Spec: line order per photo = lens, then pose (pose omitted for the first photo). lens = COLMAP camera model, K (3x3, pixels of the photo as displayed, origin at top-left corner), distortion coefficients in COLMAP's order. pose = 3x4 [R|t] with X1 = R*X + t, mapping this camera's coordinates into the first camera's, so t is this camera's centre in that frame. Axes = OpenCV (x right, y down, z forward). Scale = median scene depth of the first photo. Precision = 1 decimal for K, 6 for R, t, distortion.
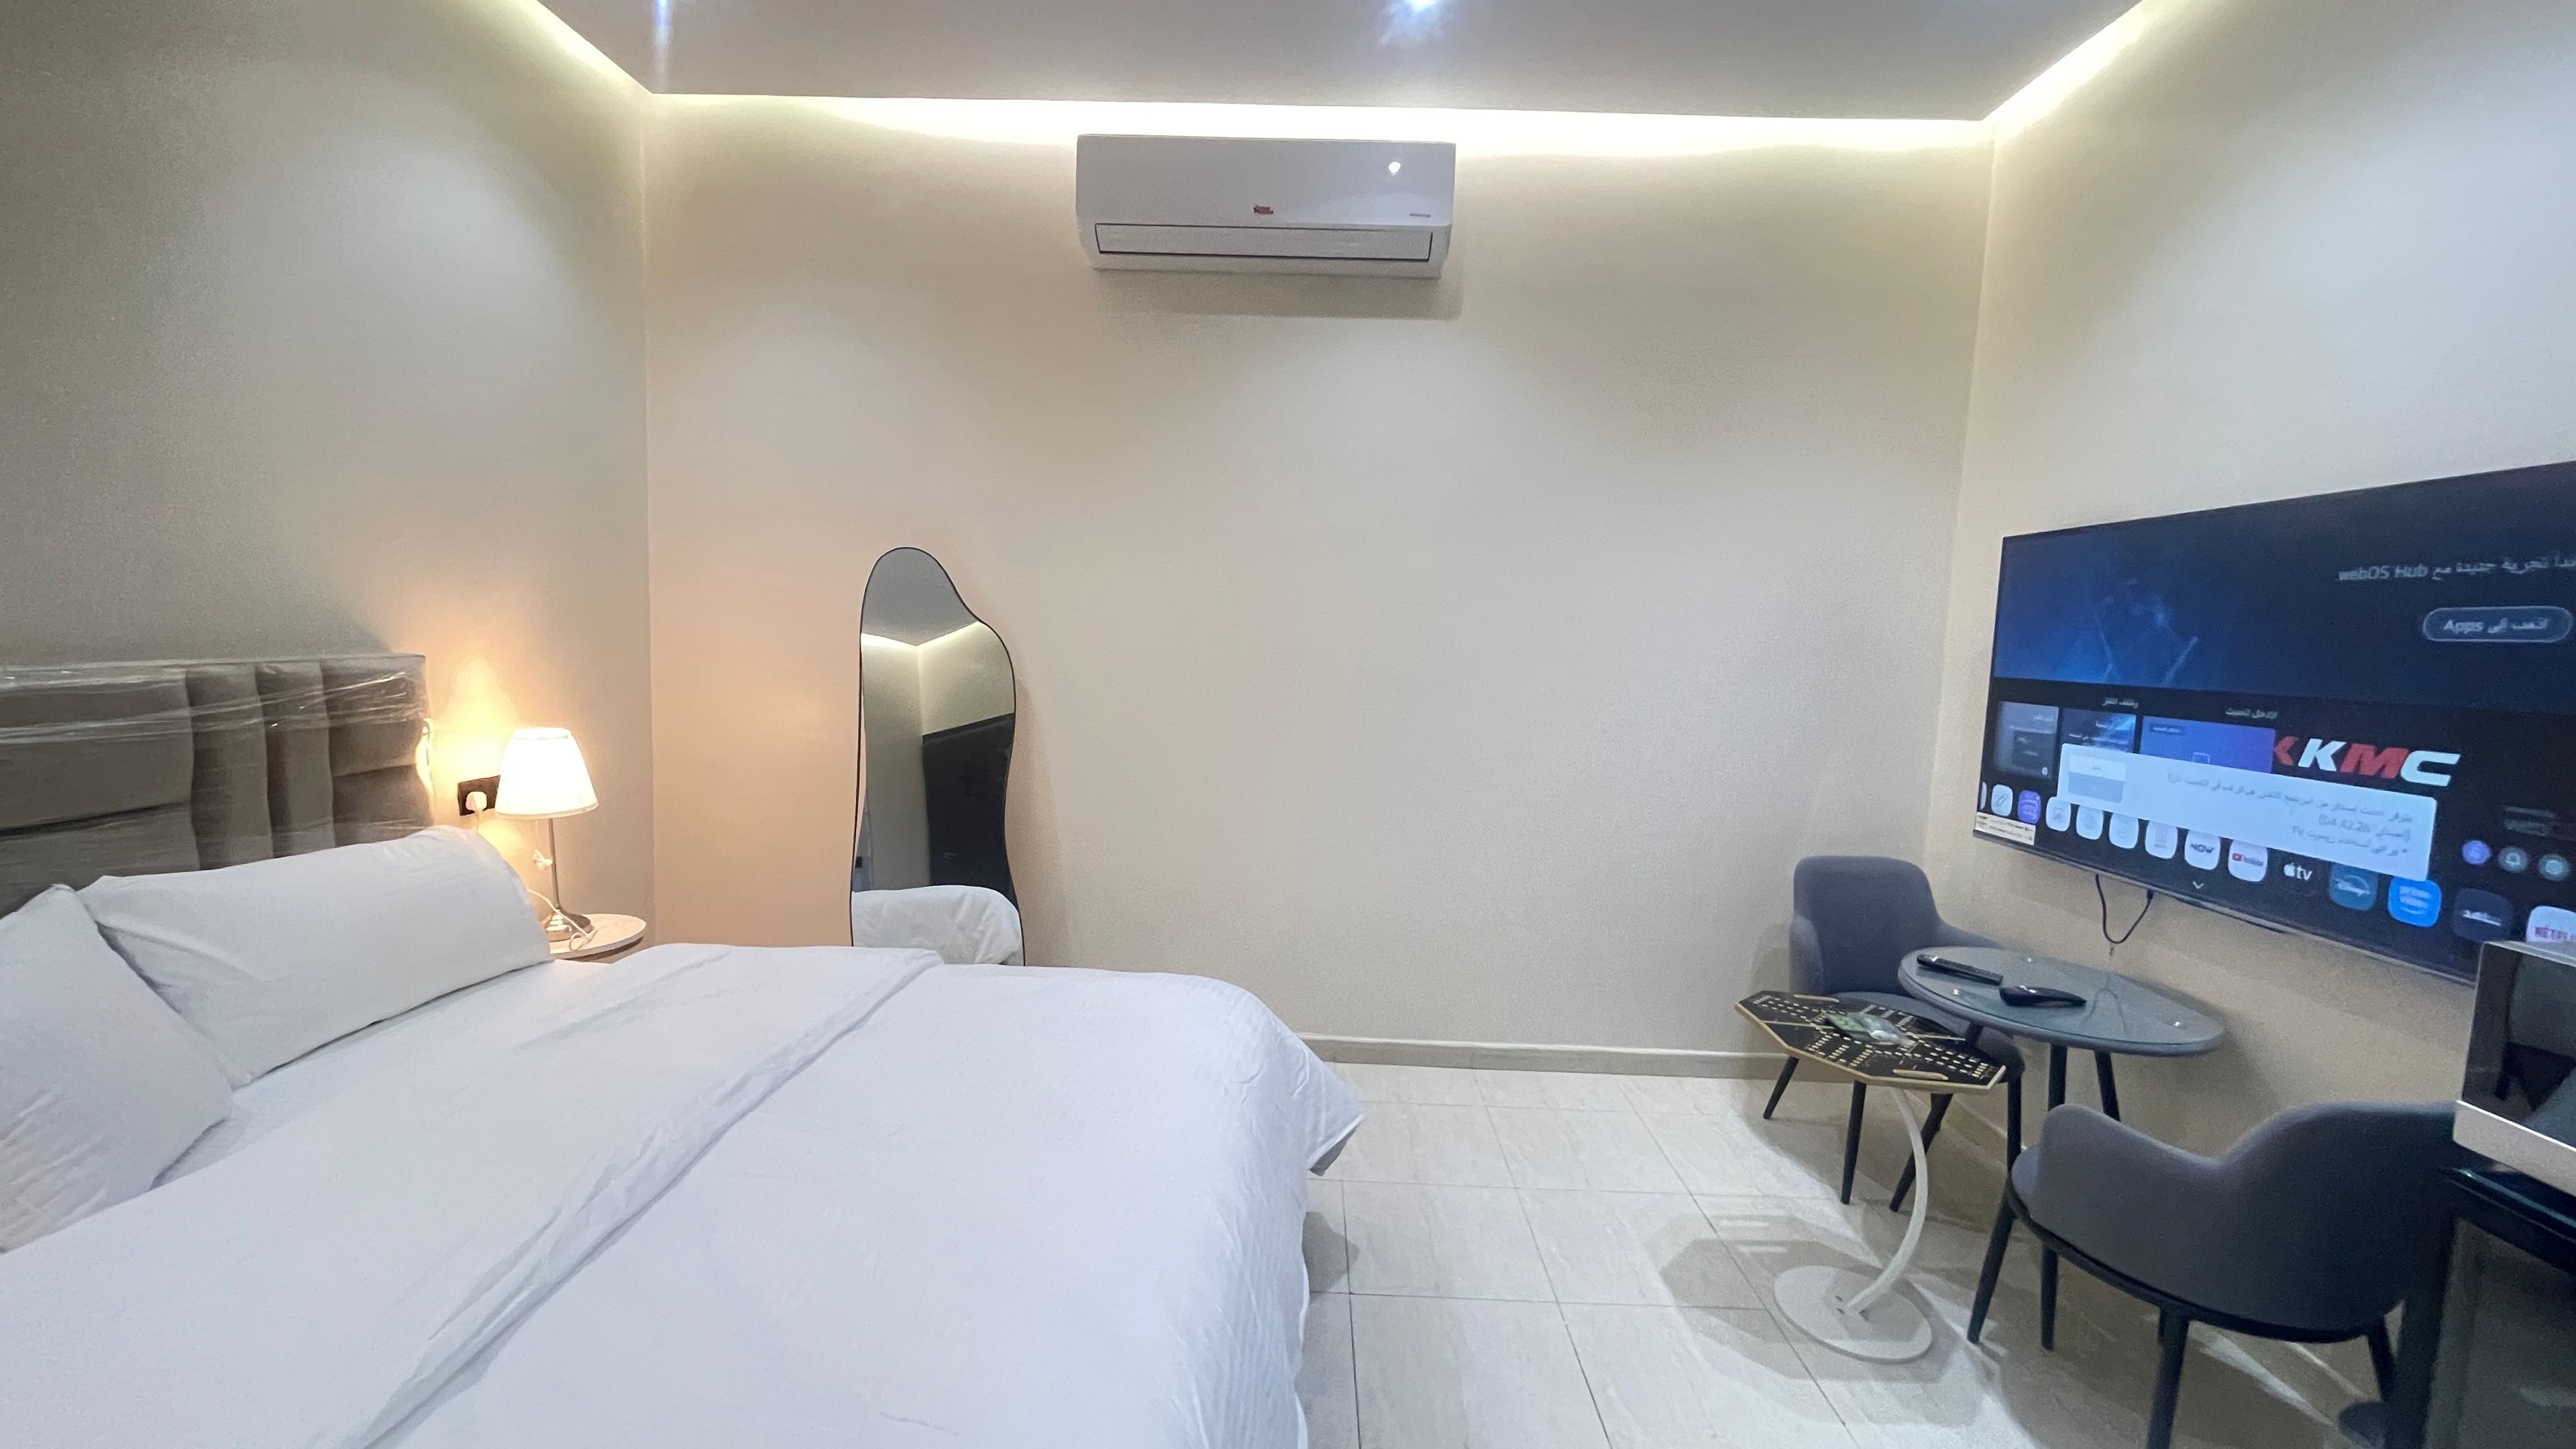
lens RADIAL K [[1040.2, 0, 1280.2], [0, 1040.2, 717.7], [0, 0, 1]] dist [0.000177, 0.000404]
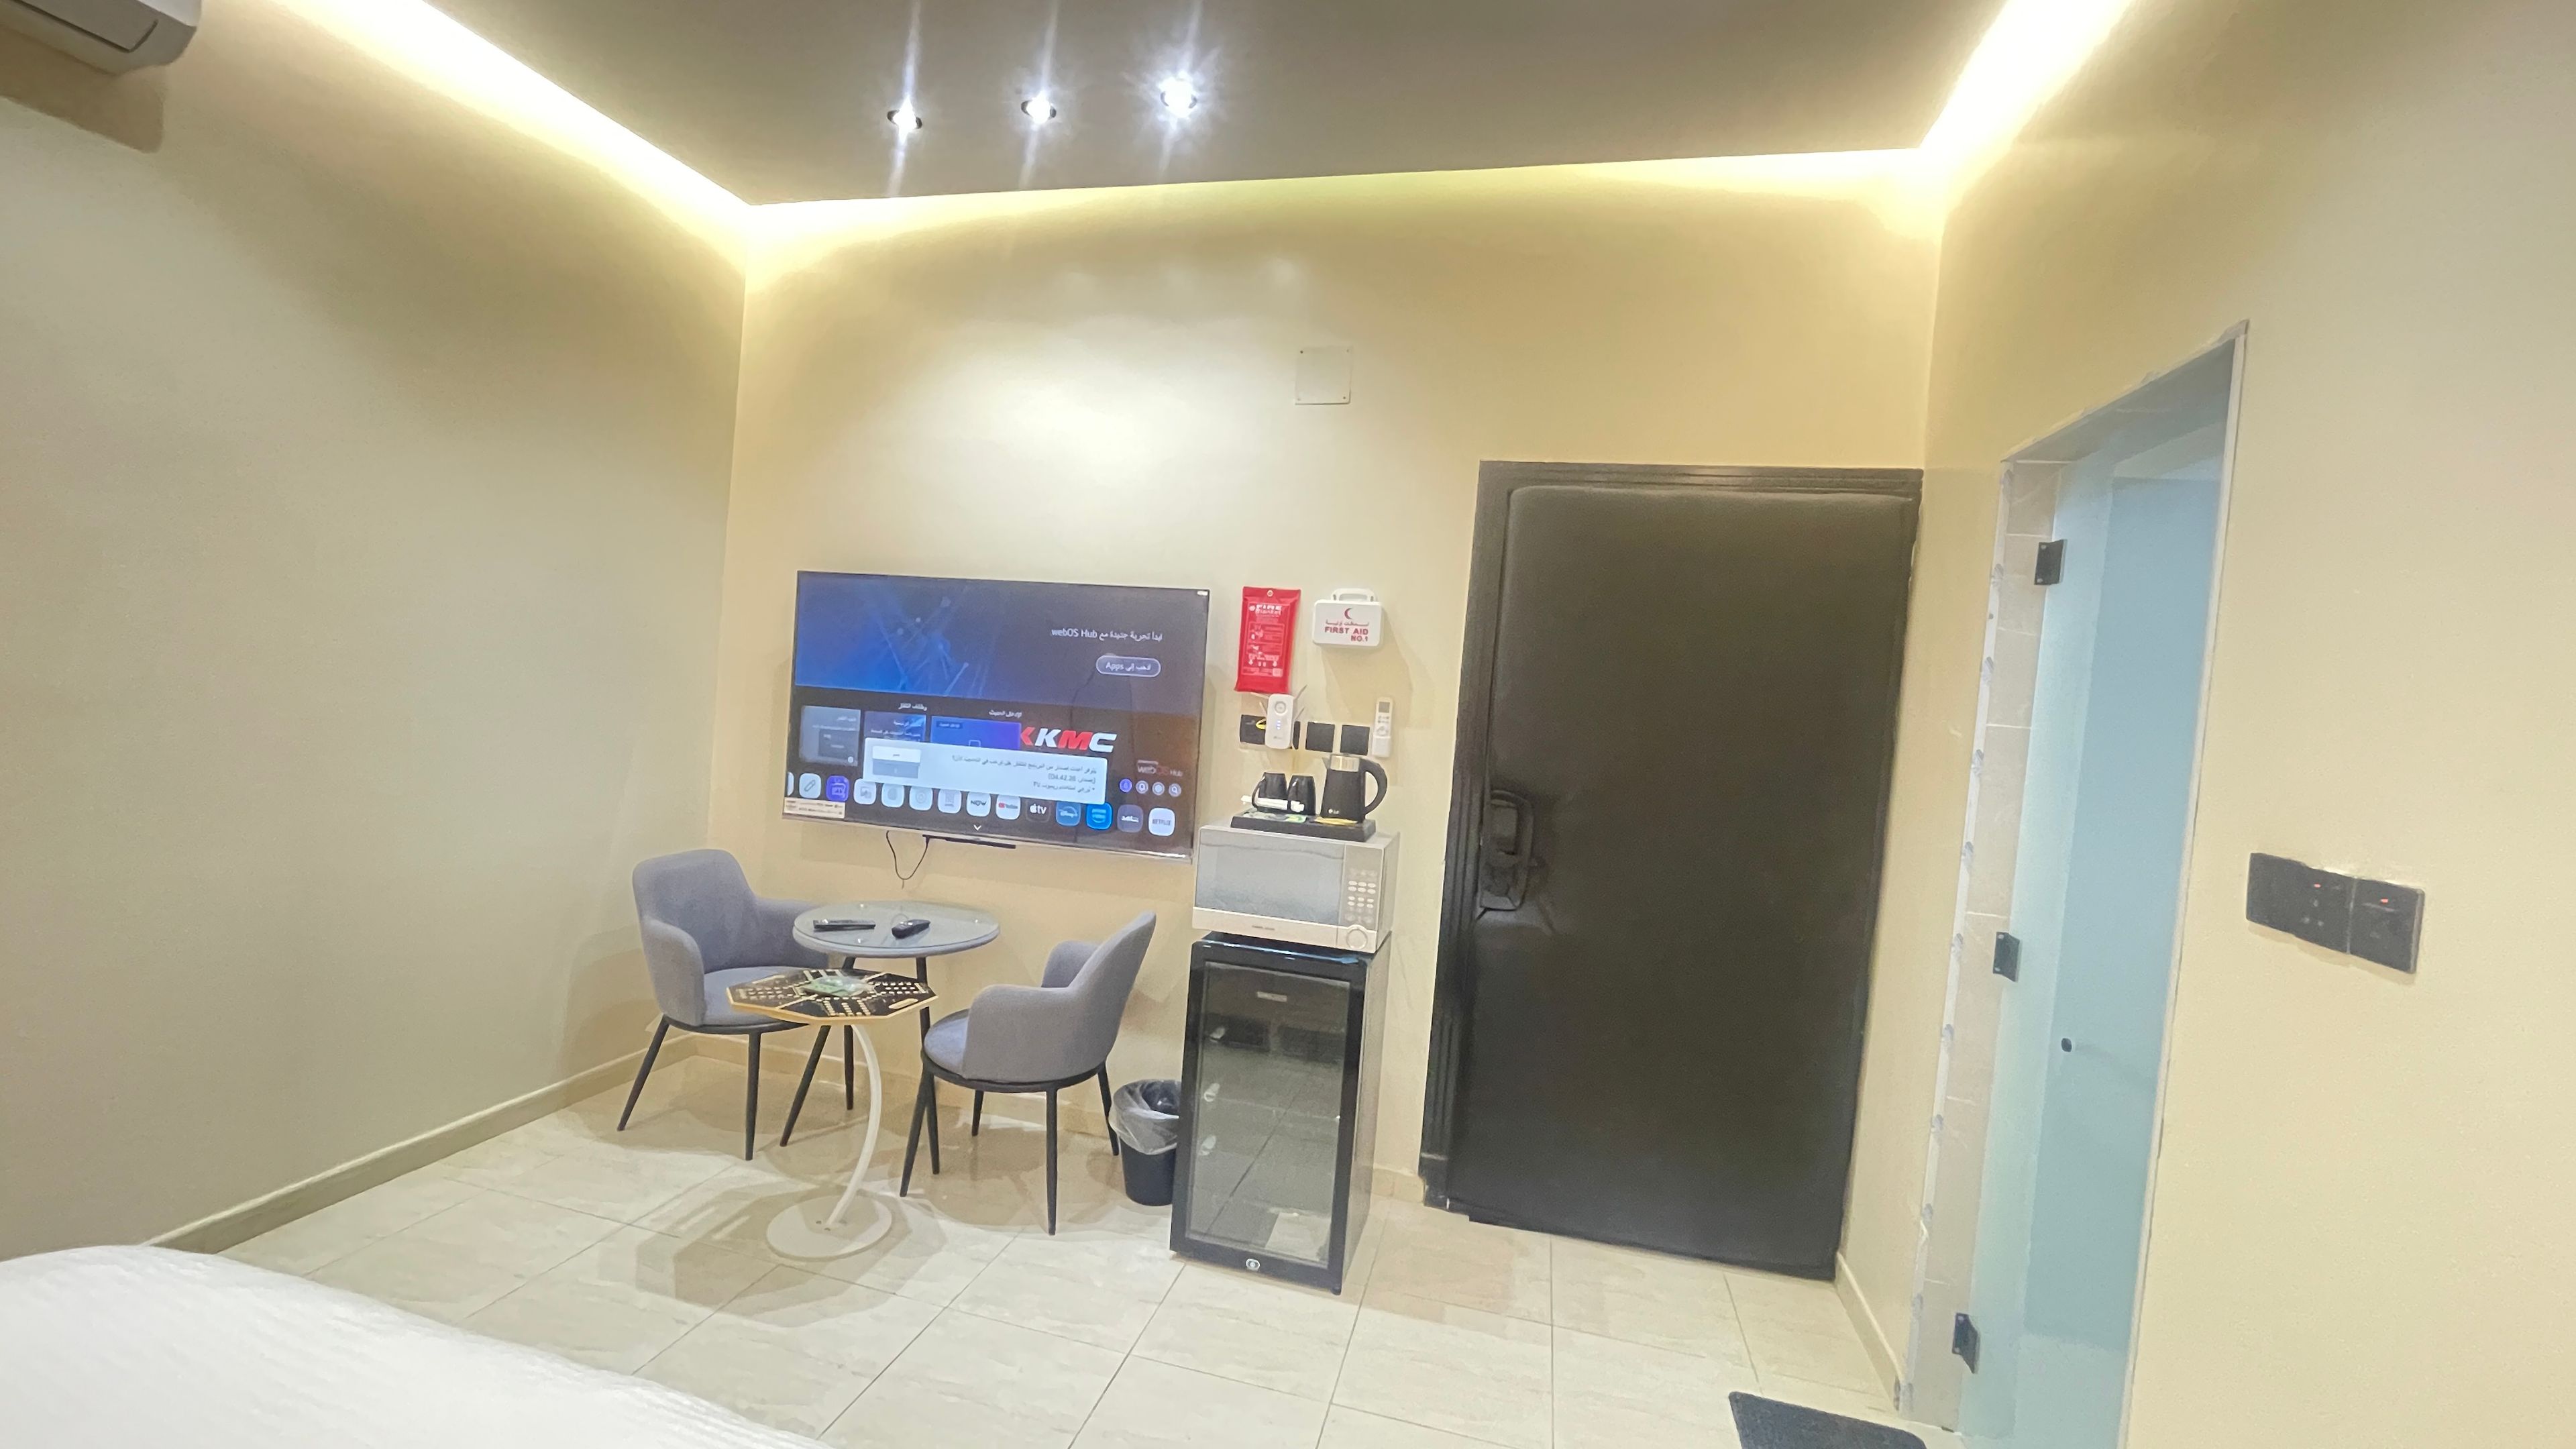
lens RADIAL K [[1040.2, 0, 1280.2], [0, 1040.2, 717.7], [0, 0, 1]] dist [0.000177, 0.000404]
pose [[0.224023, -0.045997, 0.973498, -0.464478], [0.022074, 0.998869, 0.042116, -0.050312], [-0.974334, 0.012054, 0.224785, 0.218144]]
